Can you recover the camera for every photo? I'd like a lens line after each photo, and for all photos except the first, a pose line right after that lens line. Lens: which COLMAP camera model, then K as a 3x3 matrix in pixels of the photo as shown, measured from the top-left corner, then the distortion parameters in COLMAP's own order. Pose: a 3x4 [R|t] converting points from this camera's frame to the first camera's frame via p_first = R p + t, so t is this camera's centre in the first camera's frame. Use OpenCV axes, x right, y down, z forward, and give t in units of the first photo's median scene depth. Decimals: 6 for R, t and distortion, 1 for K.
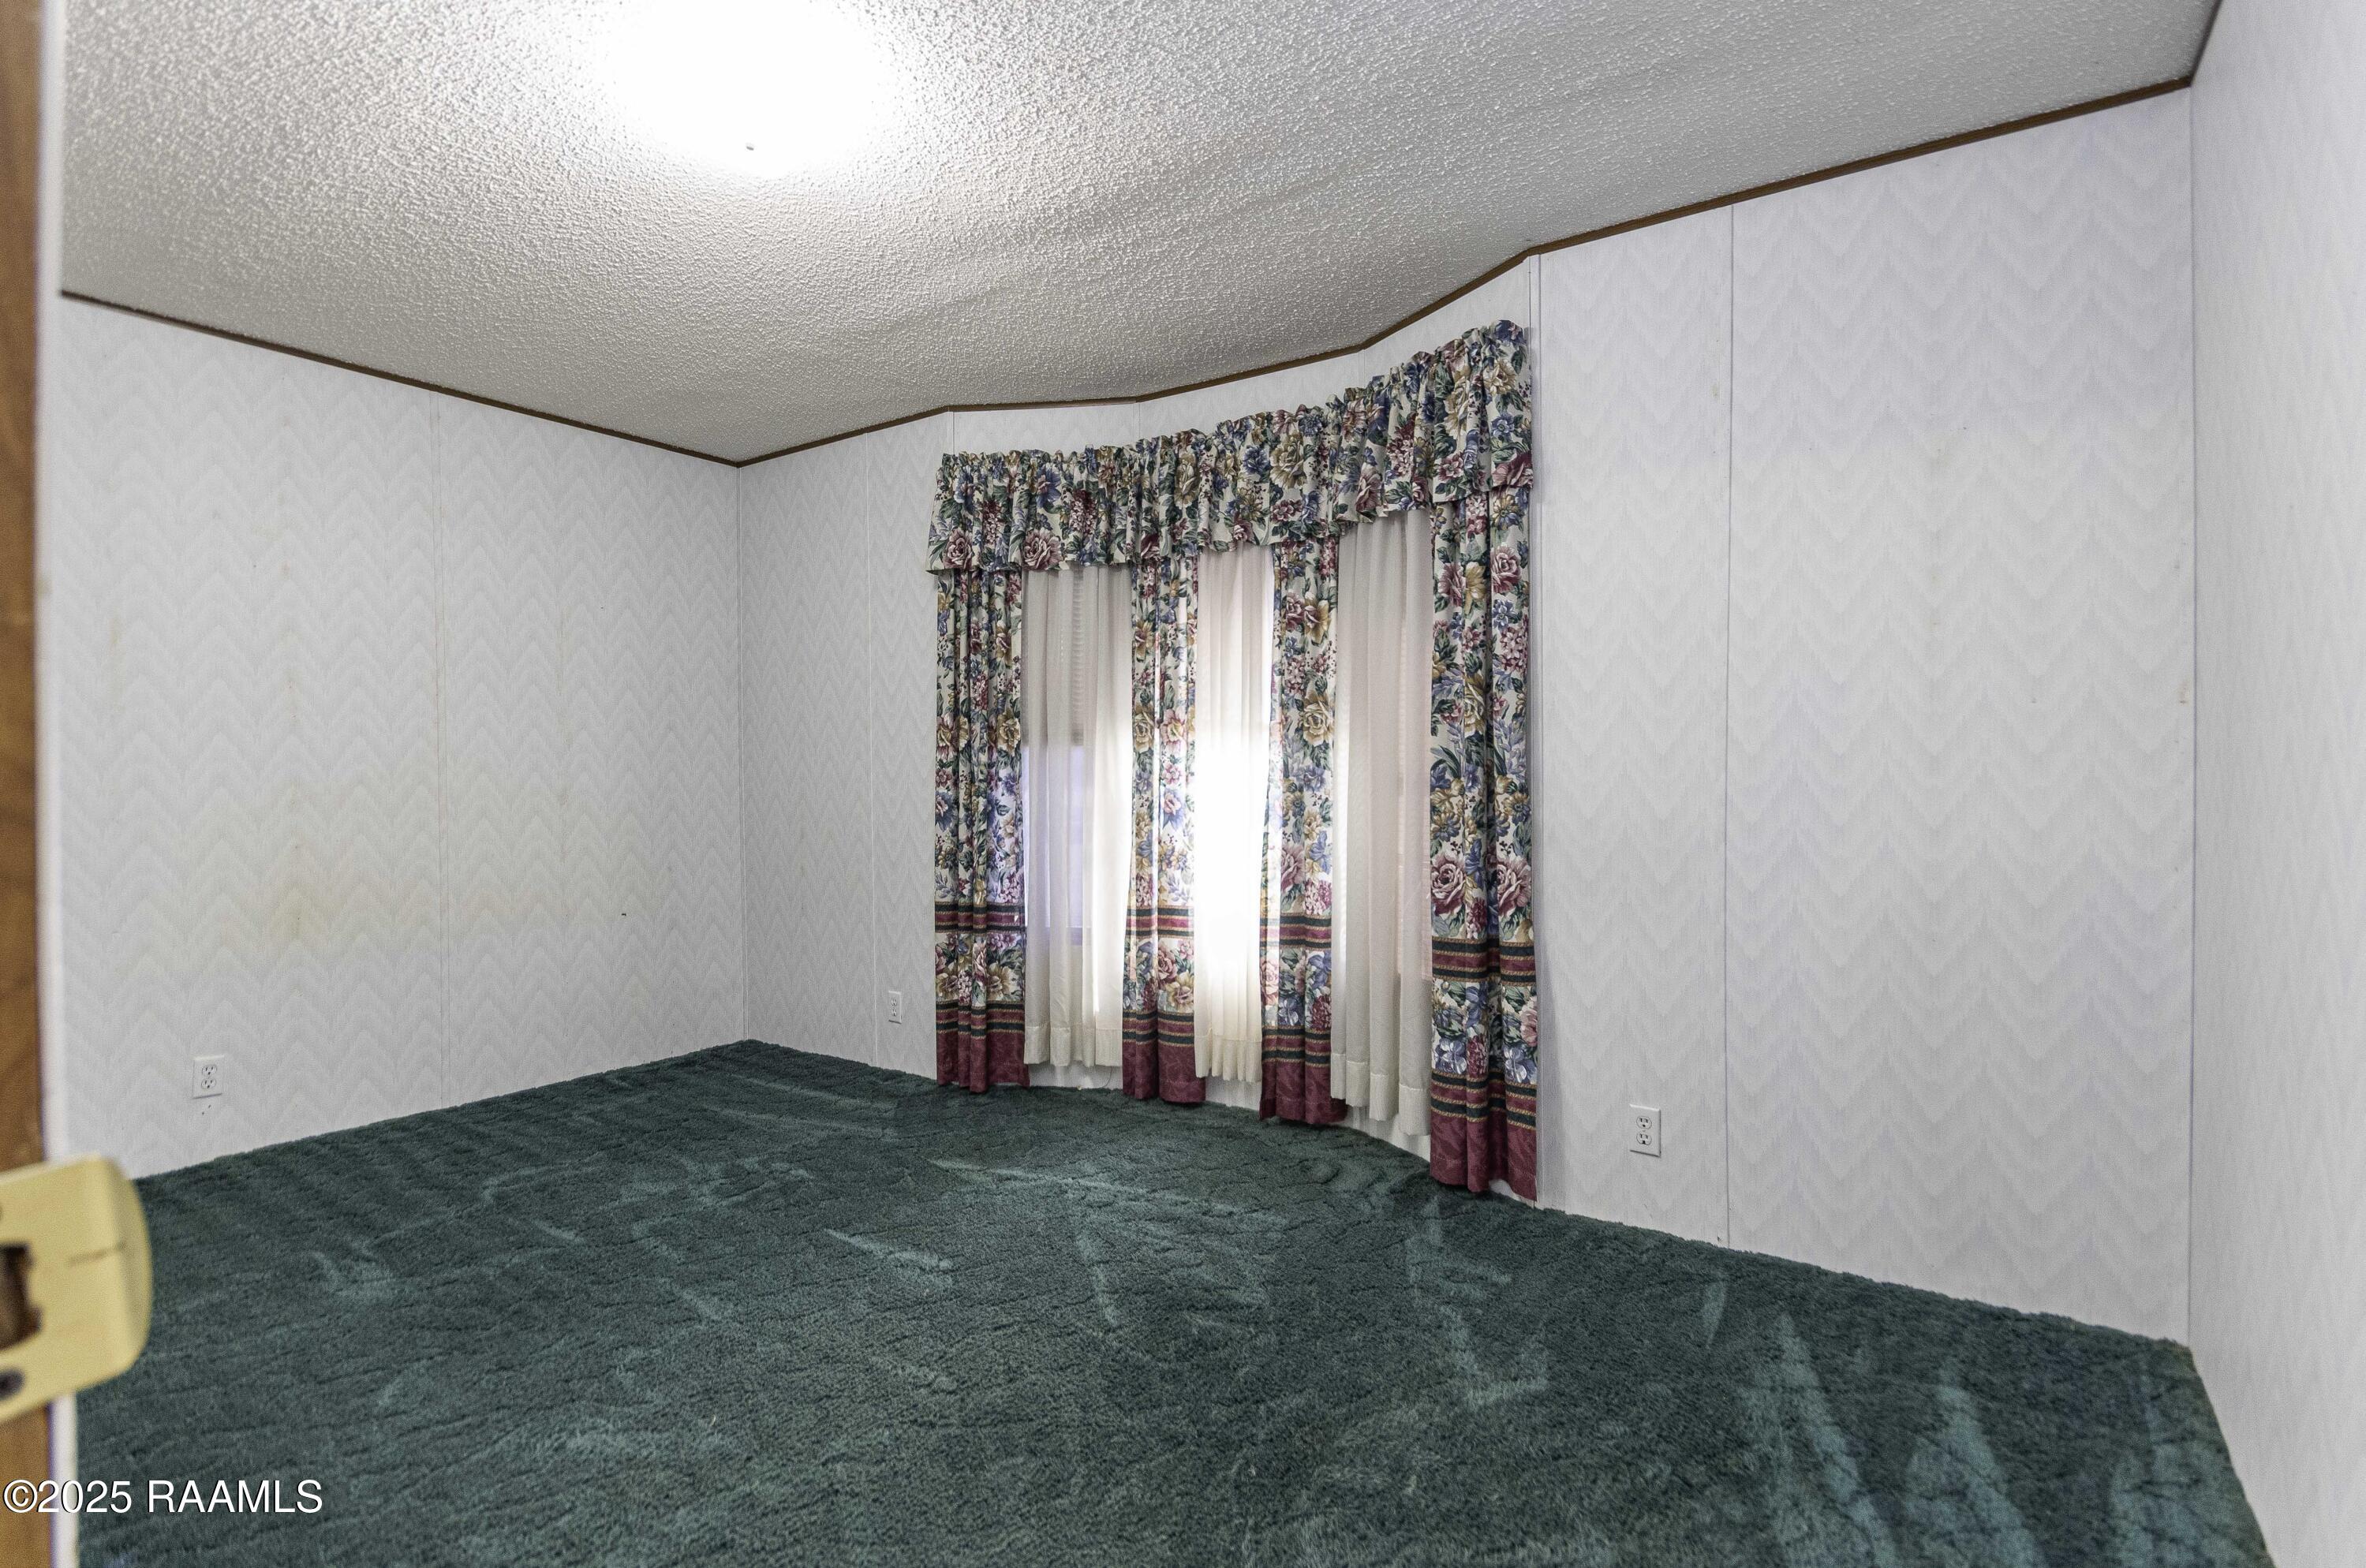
lens RADIAL K [[1103.0, 0, 1182.9], [0, 1103.0, 778.1], [0, 0, 1]] dist [0.011424, -0.011172]
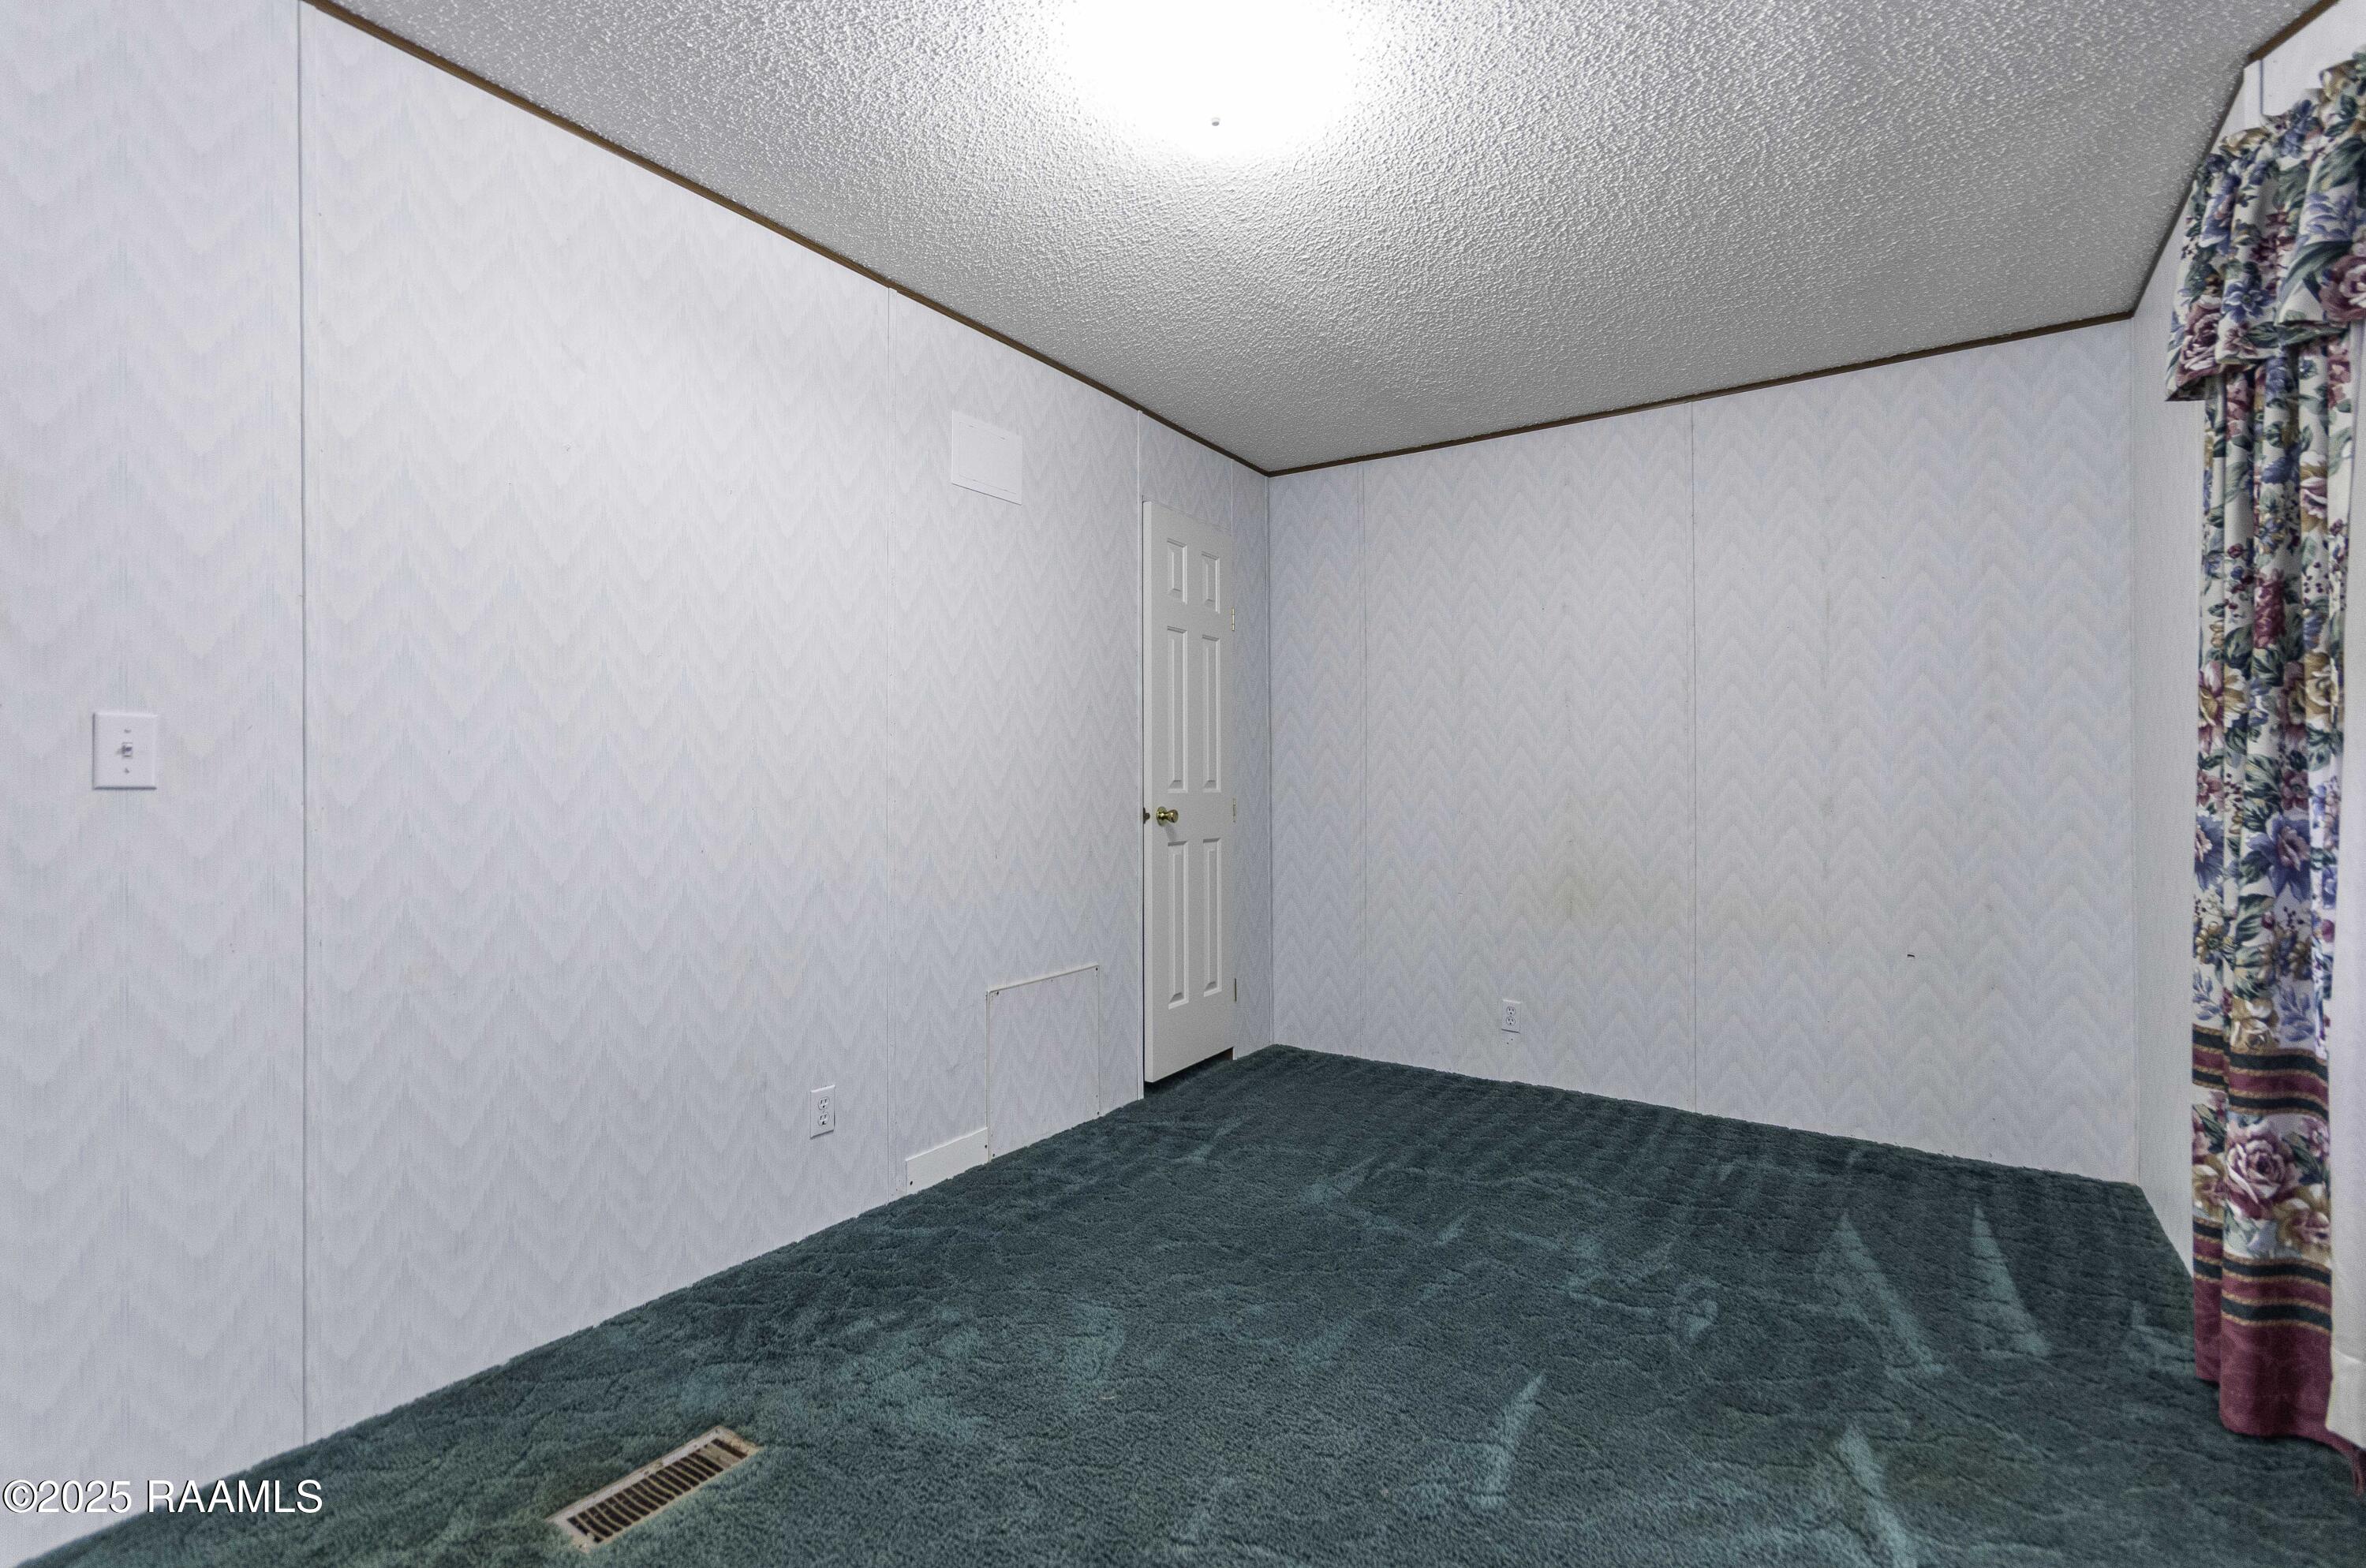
lens RADIAL K [[1047.9, 0, 1182.2], [0, 1047.9, 779.3], [0, 0, 1]] dist [0.005056, -0.000156]
pose [[-0.003274, 0.001253, -0.999994, 0.284766], [-0.004021, 0.999991, 0.001266, -0.003341], [0.999987, 0.004025, -0.003269, 0.532146]]
